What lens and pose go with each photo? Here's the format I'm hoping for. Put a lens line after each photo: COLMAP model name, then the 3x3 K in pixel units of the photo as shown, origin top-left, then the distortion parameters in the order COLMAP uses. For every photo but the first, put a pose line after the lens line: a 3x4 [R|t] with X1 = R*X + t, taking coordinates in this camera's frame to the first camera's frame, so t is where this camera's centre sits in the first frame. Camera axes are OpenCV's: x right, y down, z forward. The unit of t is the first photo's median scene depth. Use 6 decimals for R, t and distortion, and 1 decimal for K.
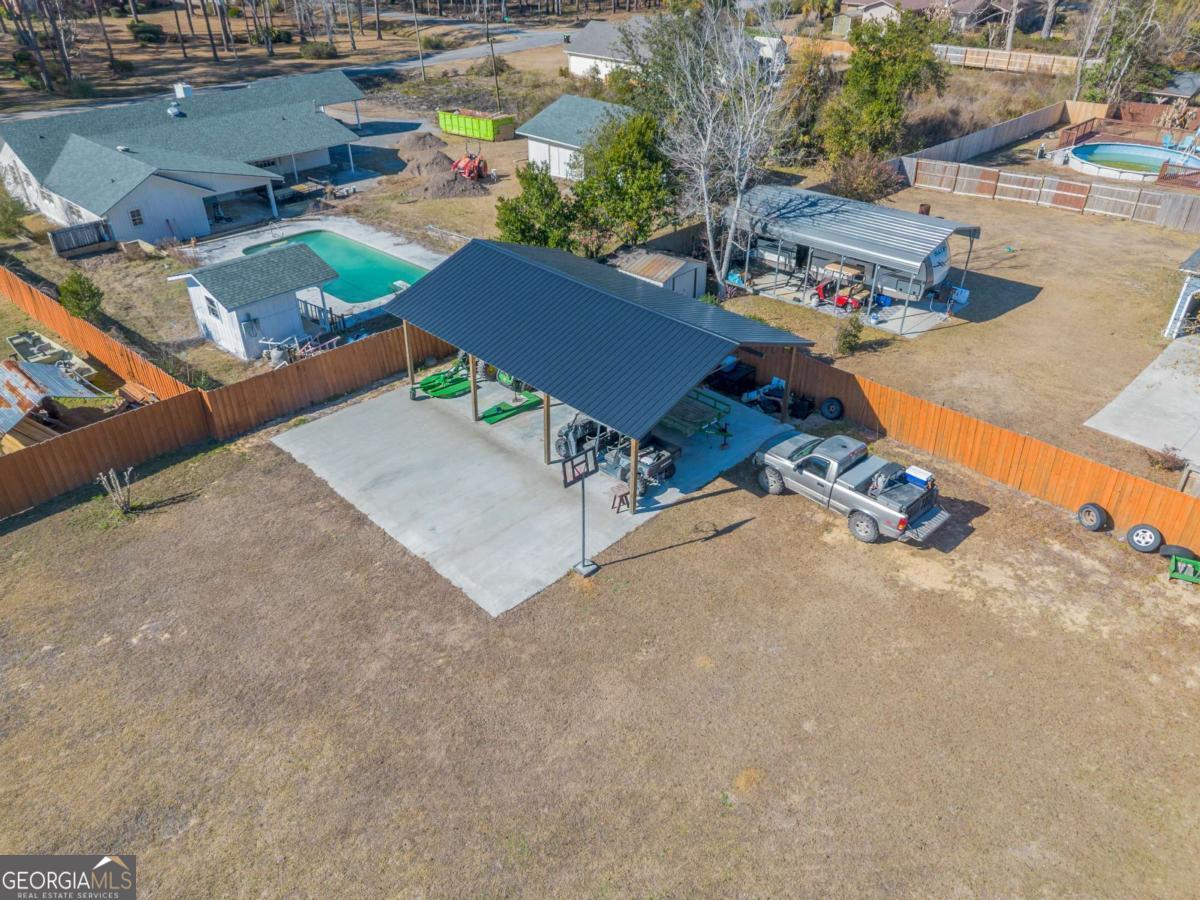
lens RADIAL K [[852.1, 0, 600.0], [0, 852.1, 450.0], [0, 0, 1]] dist [0.078200, -0.074847]
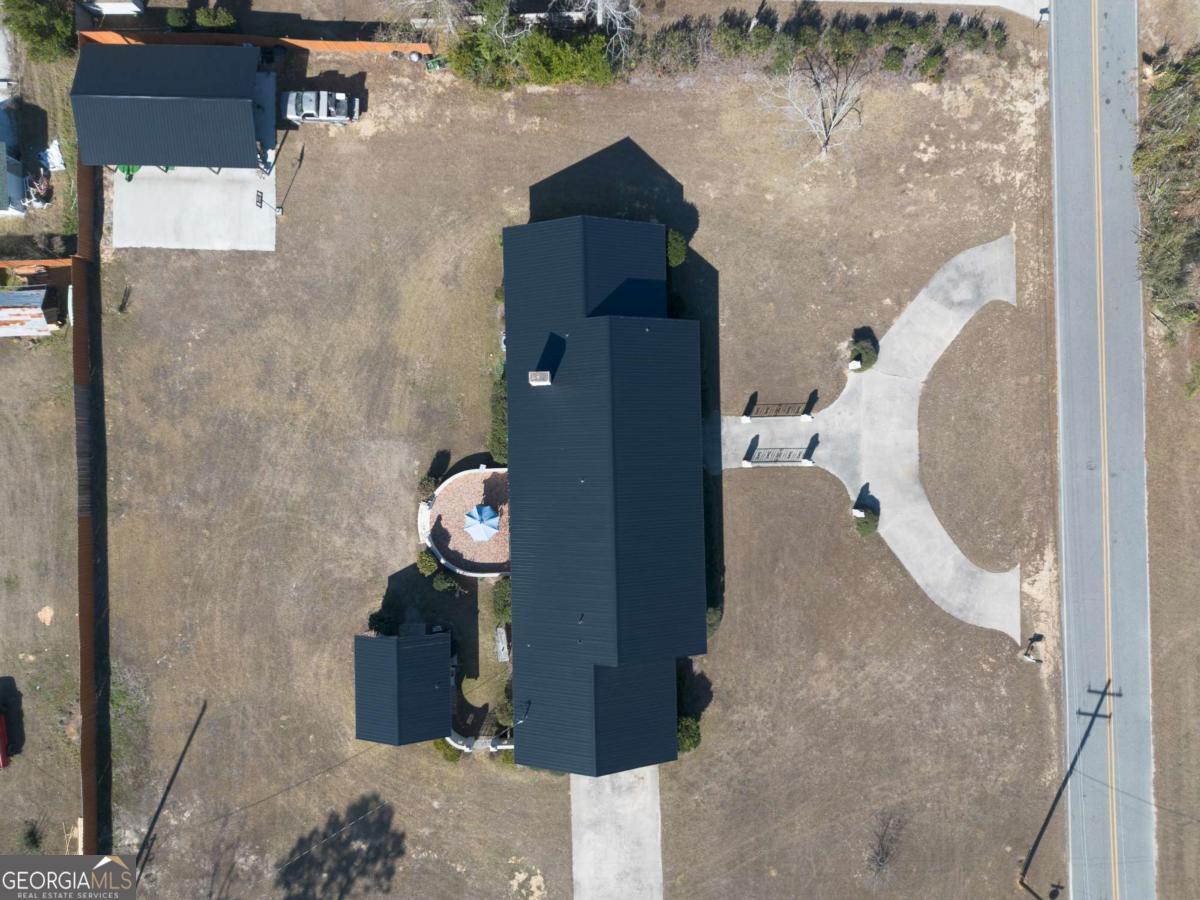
lens RADIAL K [[852.1, 0, 600.0], [0, 852.1, 450.0], [0, 0, 1]] dist [0.078200, -0.074847]
pose [[0.714707, -0.699412, -0.004172, 0.198437], [0.391659, 0.395268, 0.830883, -1.468803], [-0.579480, -0.595472, 0.556431, -1.611641]]
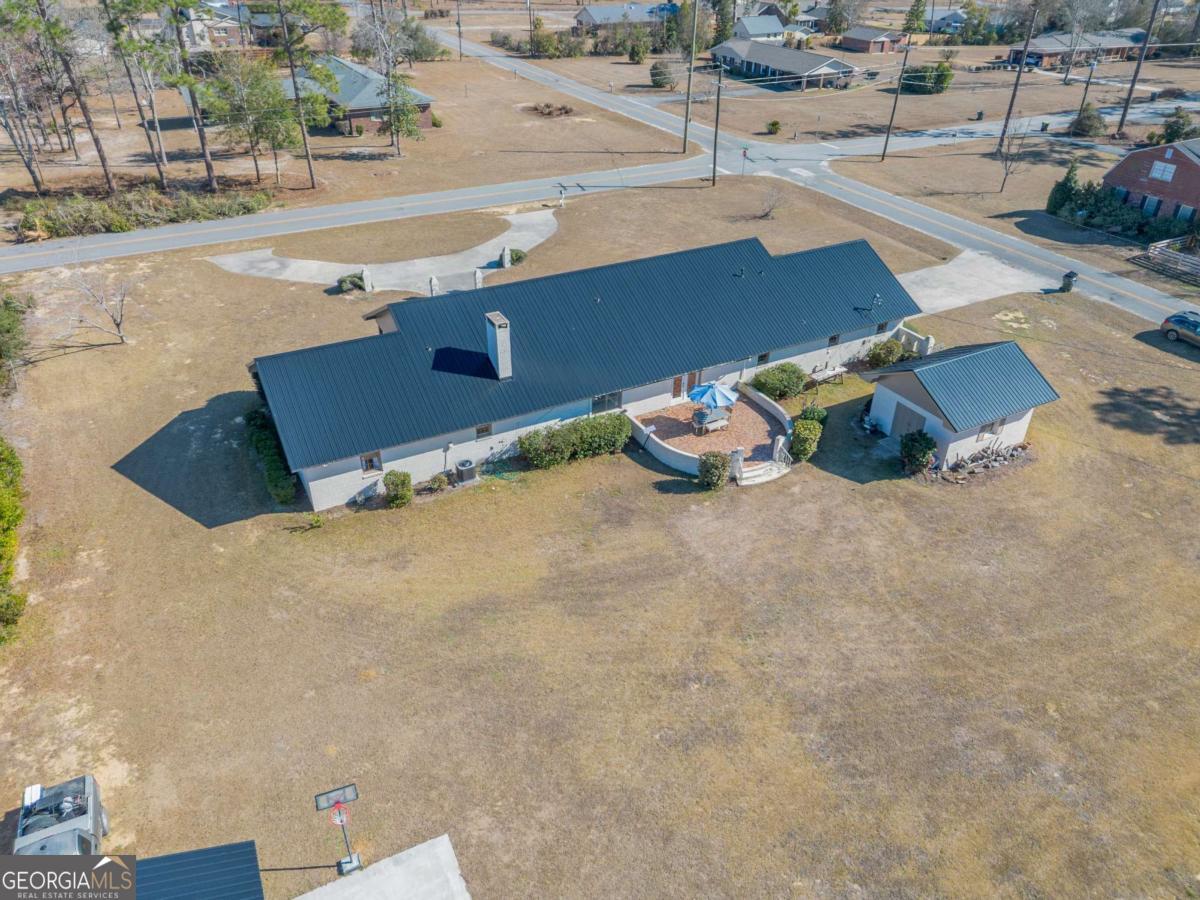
lens RADIAL K [[852.1, 0, 600.0], [0, 852.1, 450.0], [0, 0, 1]] dist [0.078200, -0.074847]
pose [[-0.948925, -0.179981, 0.259128, -0.518622], [0.164259, 0.419399, 0.892817, -1.037232], [-0.269369, 0.889781, -0.368415, 0.848711]]
